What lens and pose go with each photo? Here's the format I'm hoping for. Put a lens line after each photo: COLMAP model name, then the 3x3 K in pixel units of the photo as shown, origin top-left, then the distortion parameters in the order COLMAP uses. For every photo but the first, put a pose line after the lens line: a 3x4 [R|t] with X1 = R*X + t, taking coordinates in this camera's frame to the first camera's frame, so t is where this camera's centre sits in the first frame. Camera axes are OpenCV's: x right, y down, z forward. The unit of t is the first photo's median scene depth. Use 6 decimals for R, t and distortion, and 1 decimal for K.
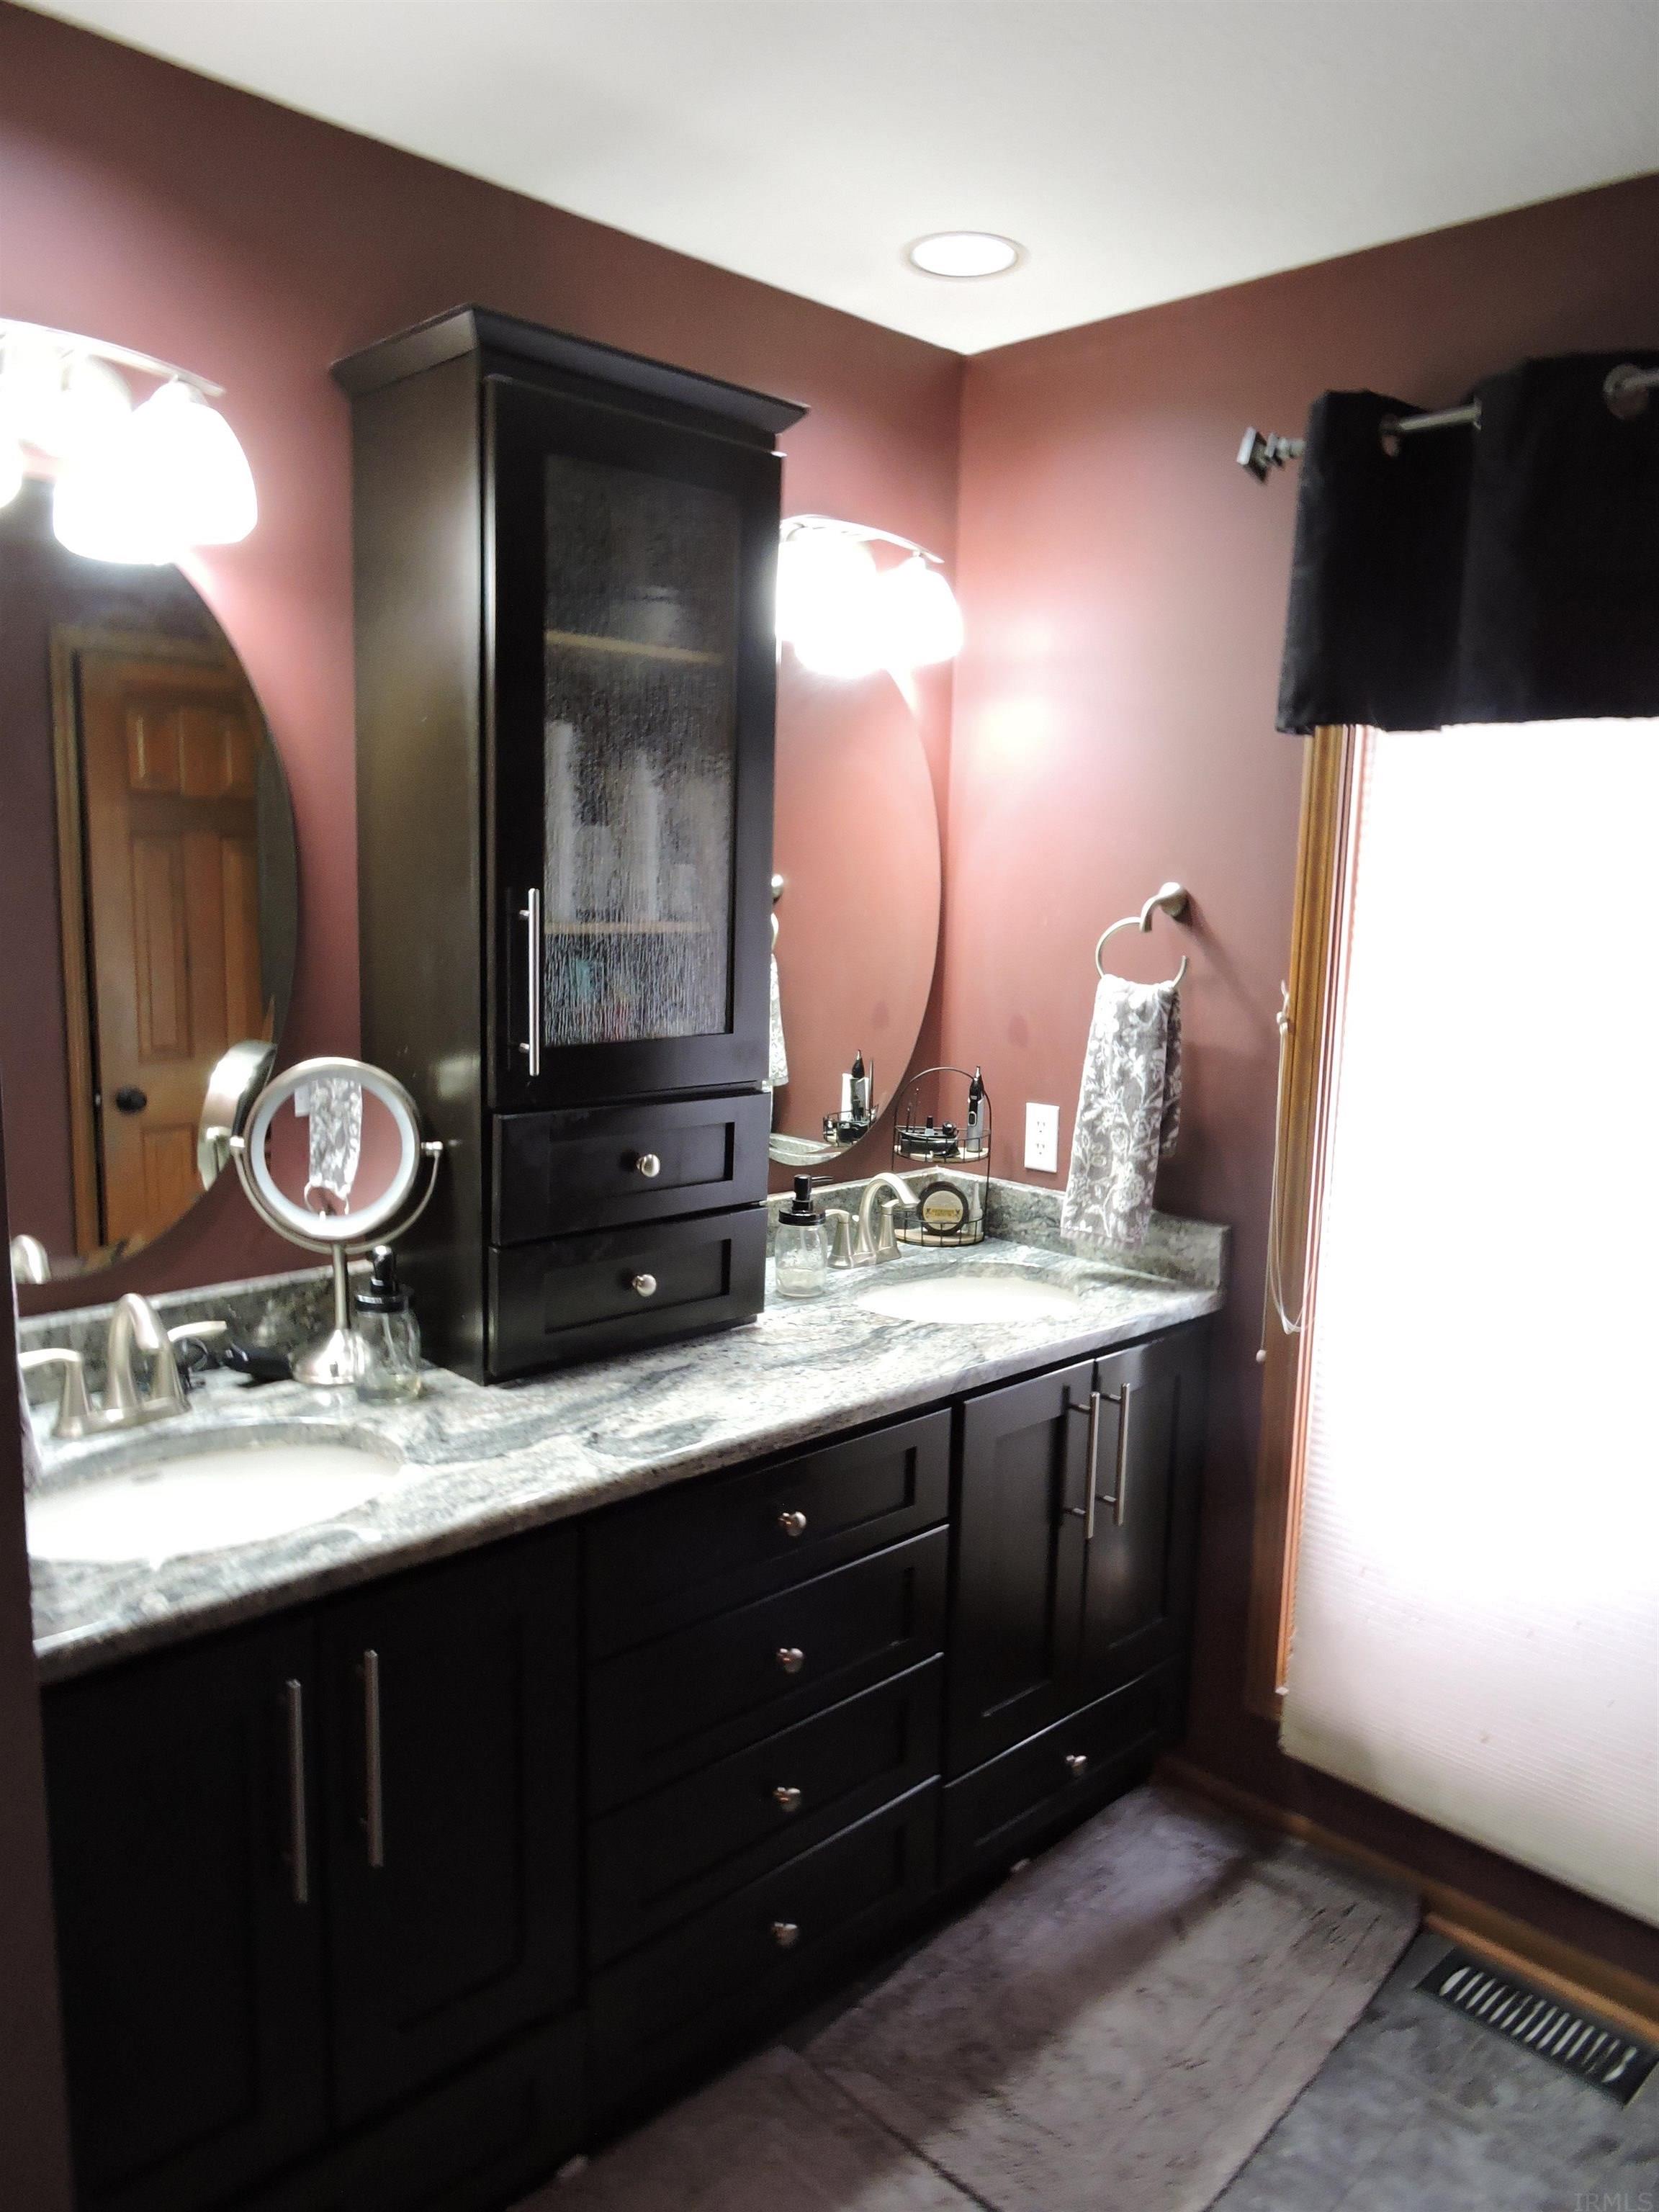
lens RADIAL K [[1571.8, 0, 831.3], [0, 1571.8, 1107.7], [0, 0, 1]] dist [0.003484, -0.011538]
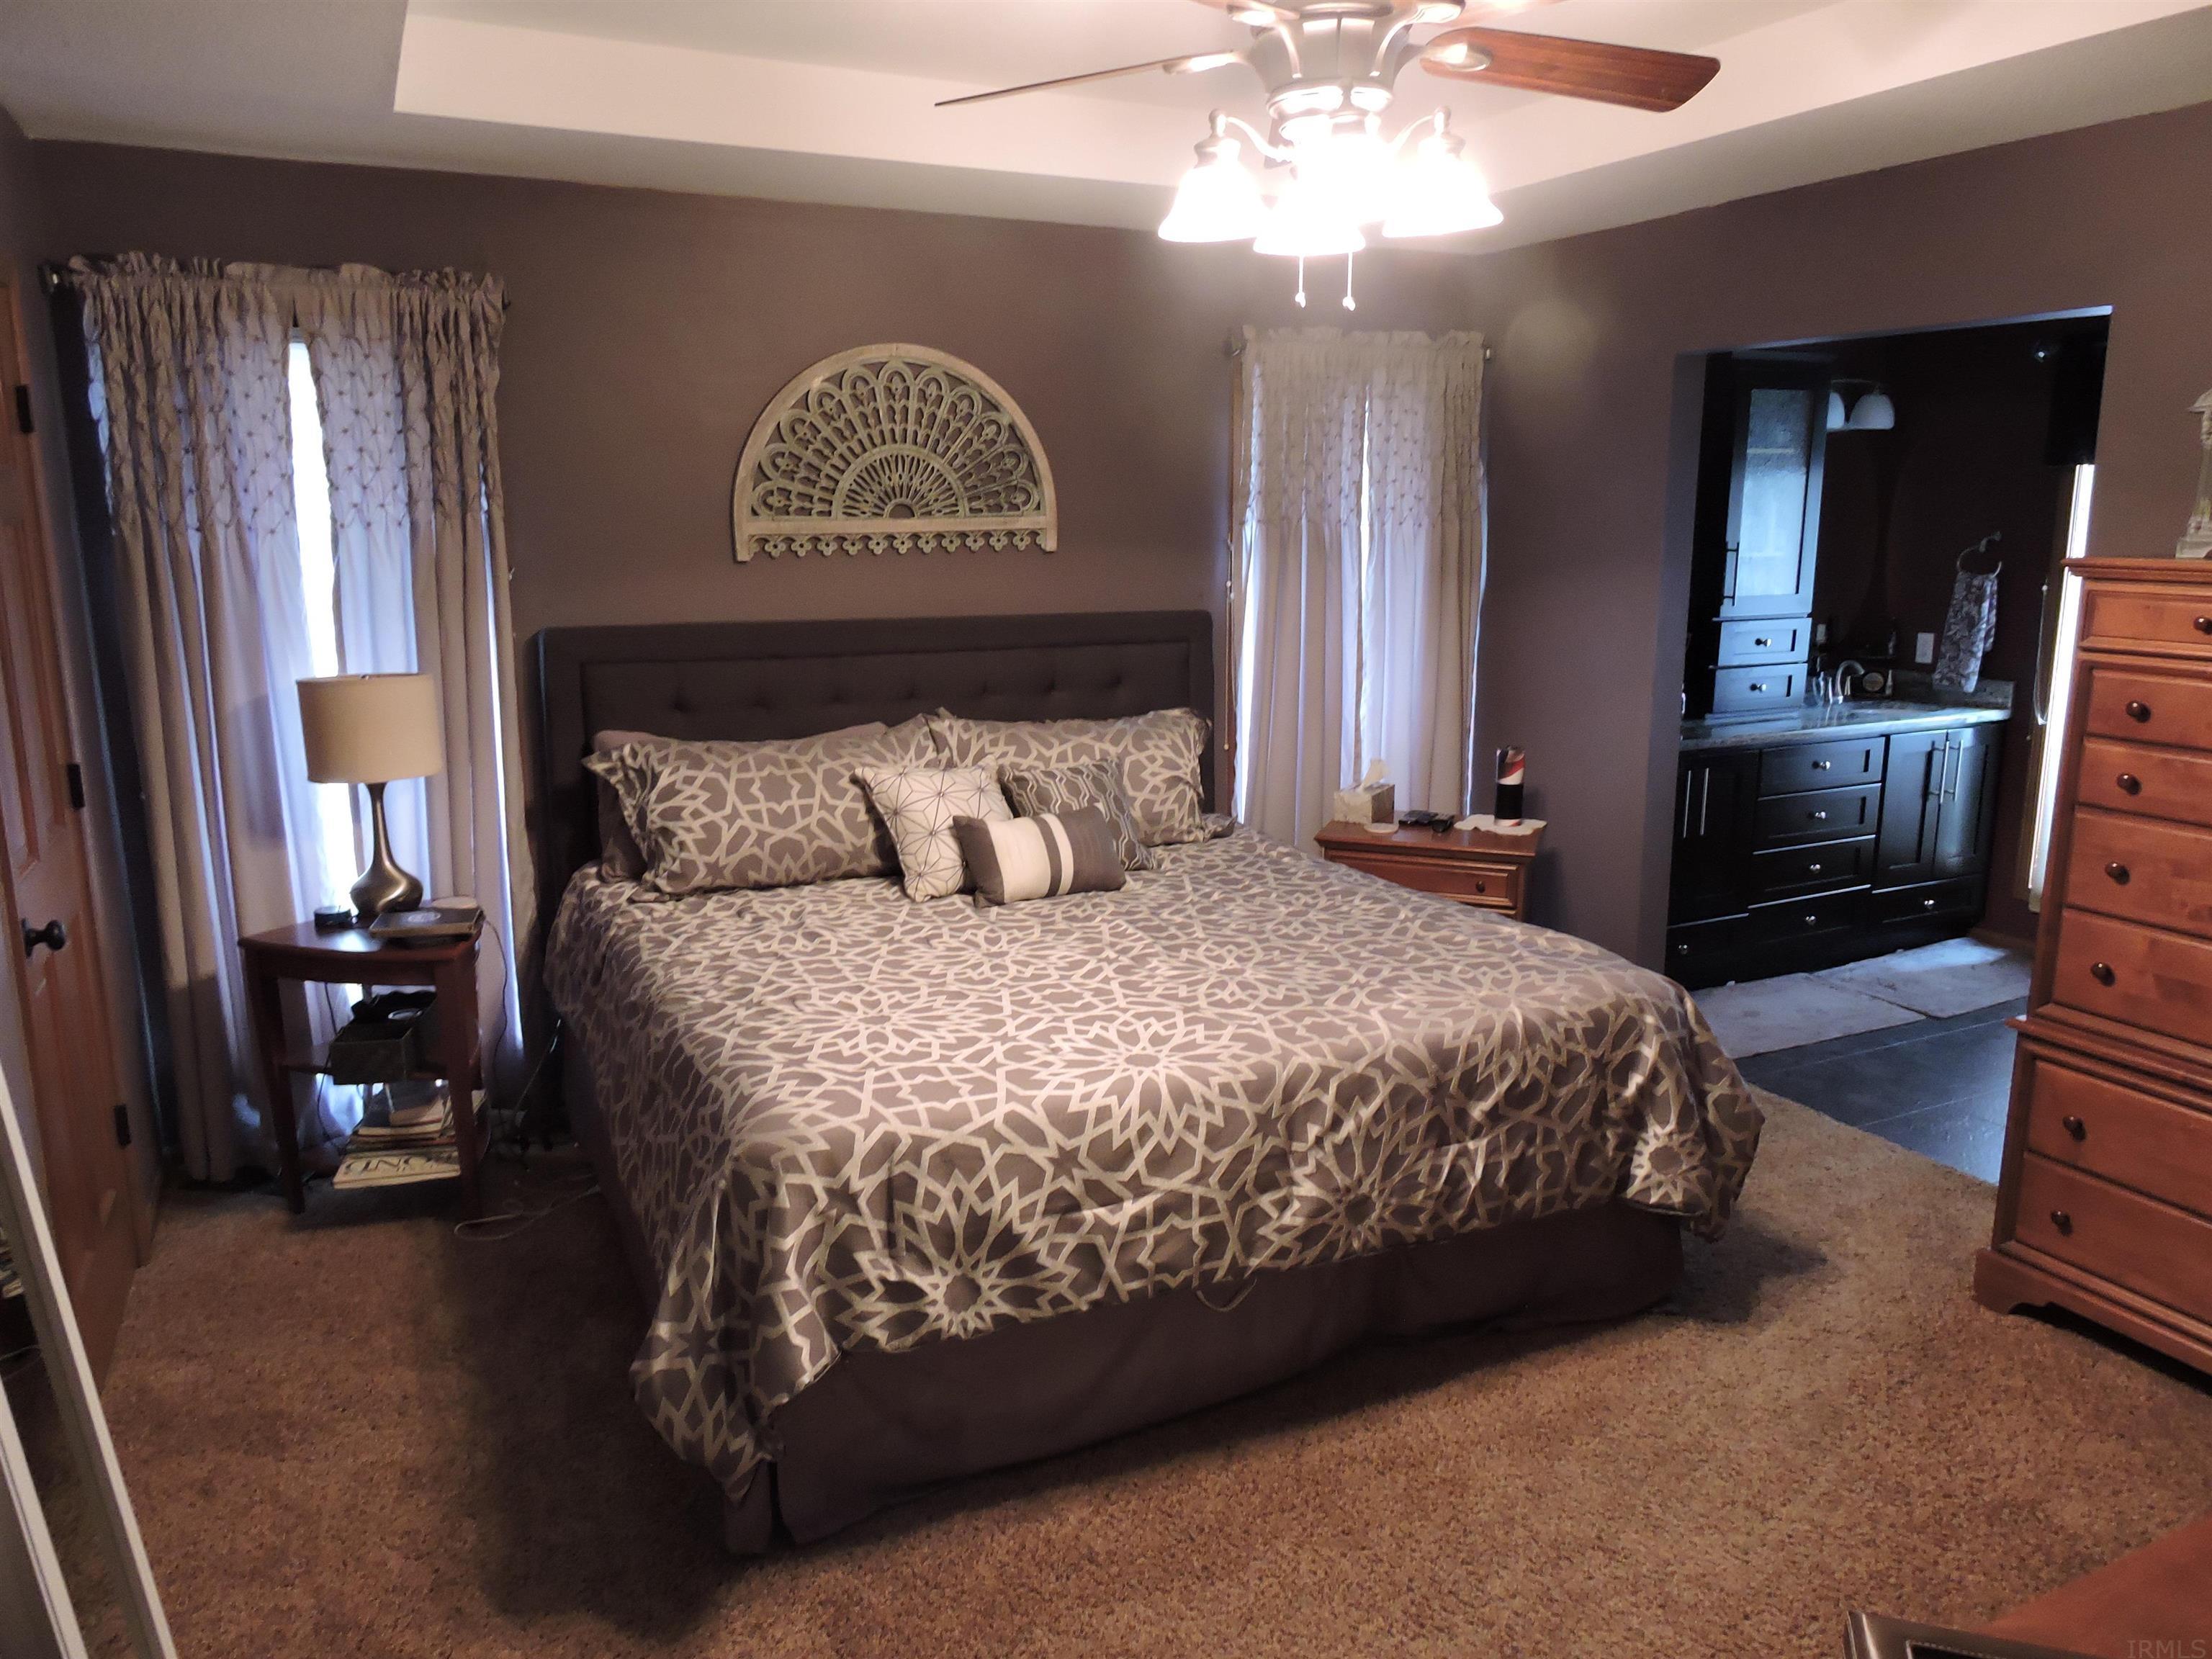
lens RADIAL K [[1571.8, 0, 1100.6], [0, 1571.8, 829.9], [0, 0, 1]] dist [0.003484, -0.011538]
pose [[0.944274, 0.041729, -0.326505, -0.262170], [-0.022789, 0.997839, 0.061620, 0.190201], [0.328371, -0.050746, 0.943185, -1.687048]]
